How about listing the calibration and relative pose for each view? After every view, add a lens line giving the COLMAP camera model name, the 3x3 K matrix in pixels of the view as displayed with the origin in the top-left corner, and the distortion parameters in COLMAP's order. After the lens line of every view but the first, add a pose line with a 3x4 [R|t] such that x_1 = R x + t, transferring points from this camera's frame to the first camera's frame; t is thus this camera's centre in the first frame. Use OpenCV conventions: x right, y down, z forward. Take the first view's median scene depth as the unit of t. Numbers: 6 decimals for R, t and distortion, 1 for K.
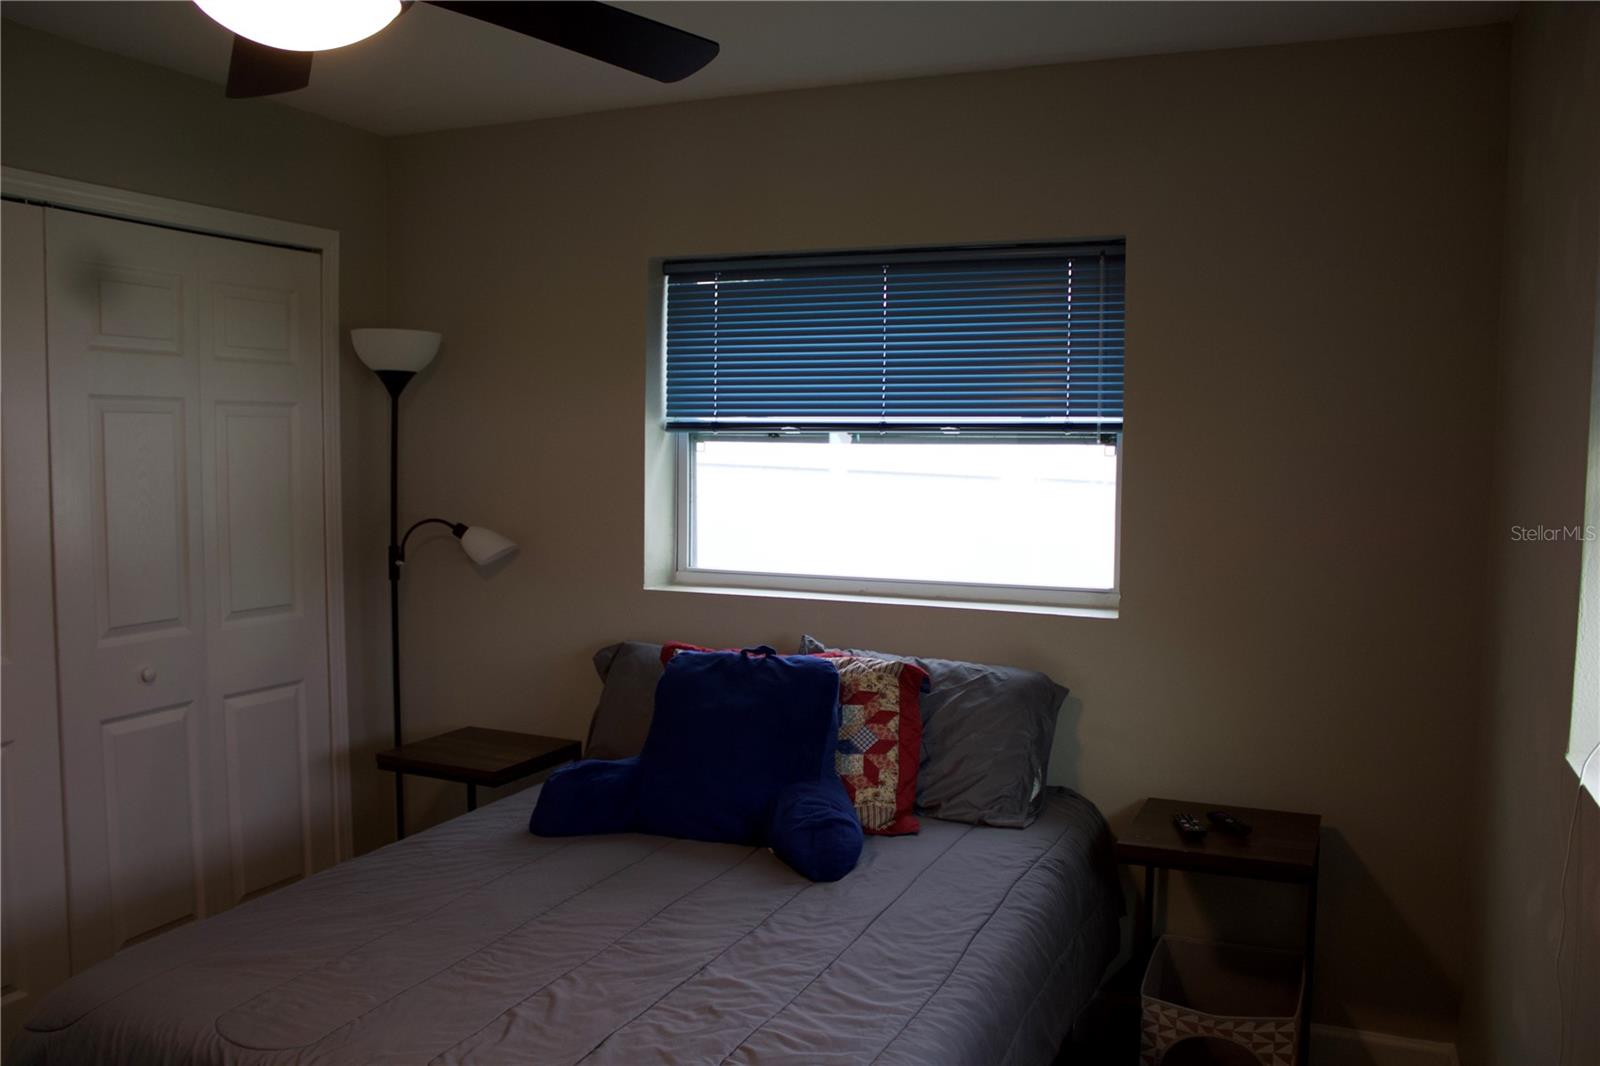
lens RADIAL K [[1316.1, 0, 801.4], [0, 1316.1, 536.0], [0, 0, 1]] dist [-0.088515, 0.061158]
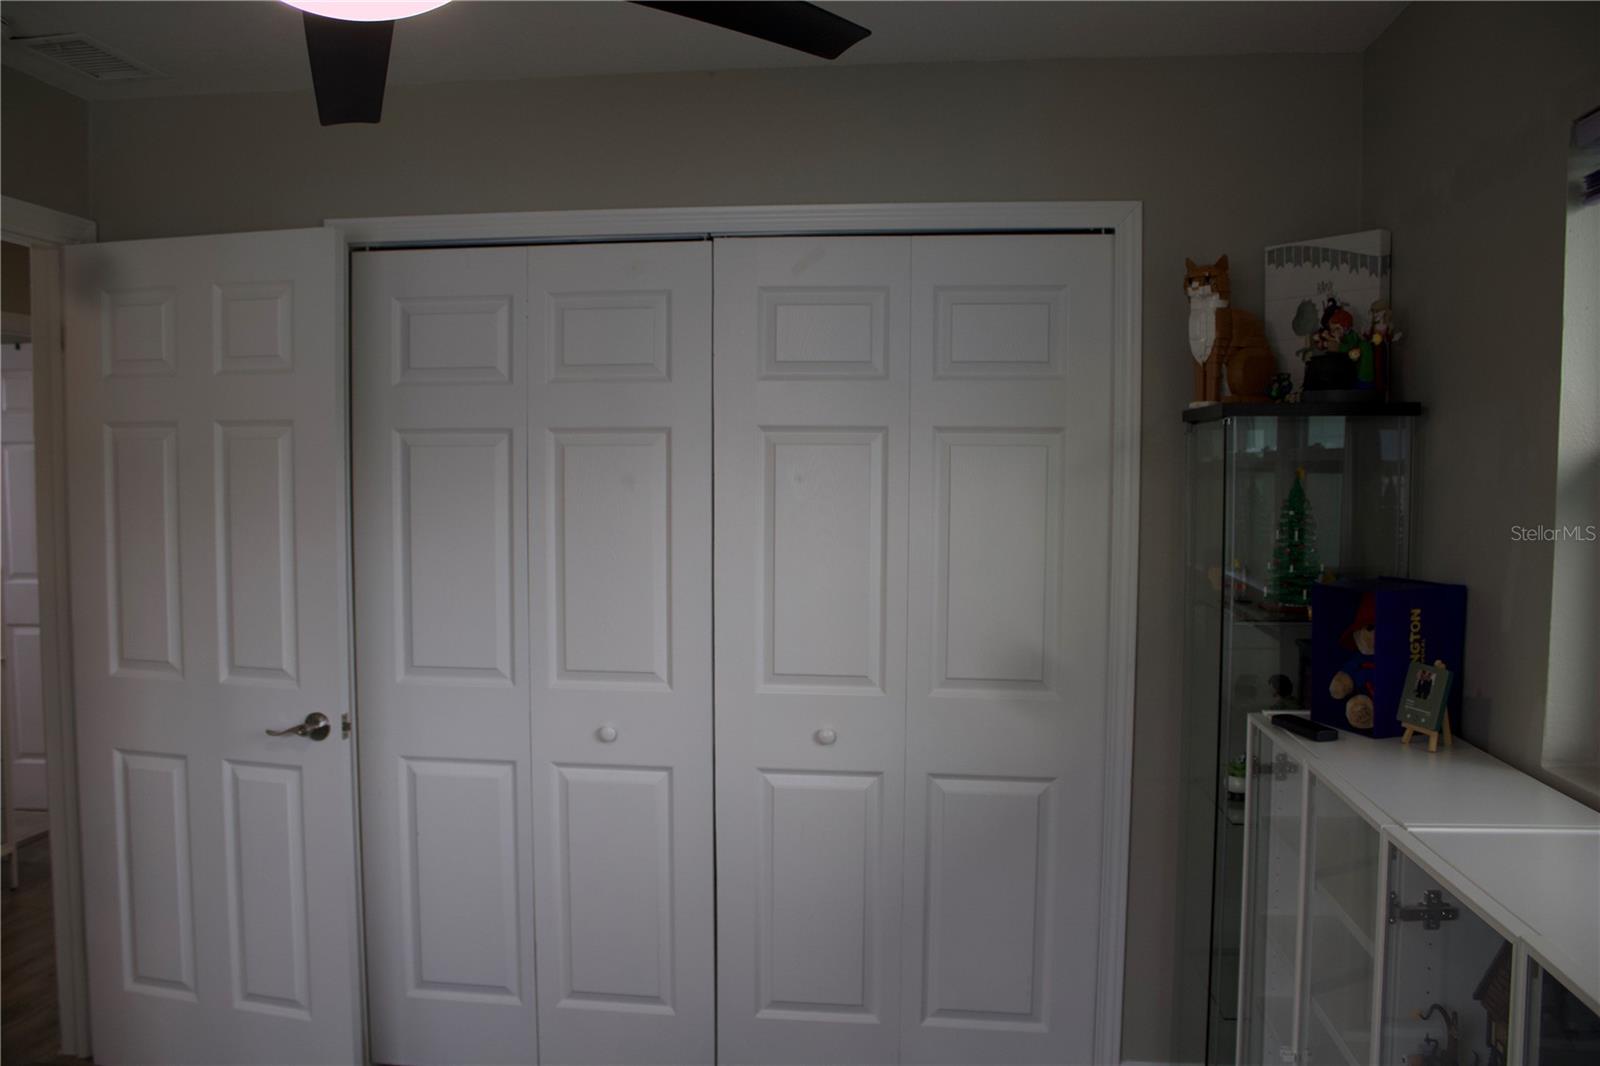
lens RADIAL K [[1316.1, 0, 799.2], [0, 1316.1, 532.2], [0, 0, 1]] dist [-0.088515, 0.061158]
pose [[0.422842, 0.033893, -0.905569, 0.292644], [-0.057447, 0.998293, 0.010539, -0.039612], [0.904381, 0.047566, 0.424067, 0.556055]]
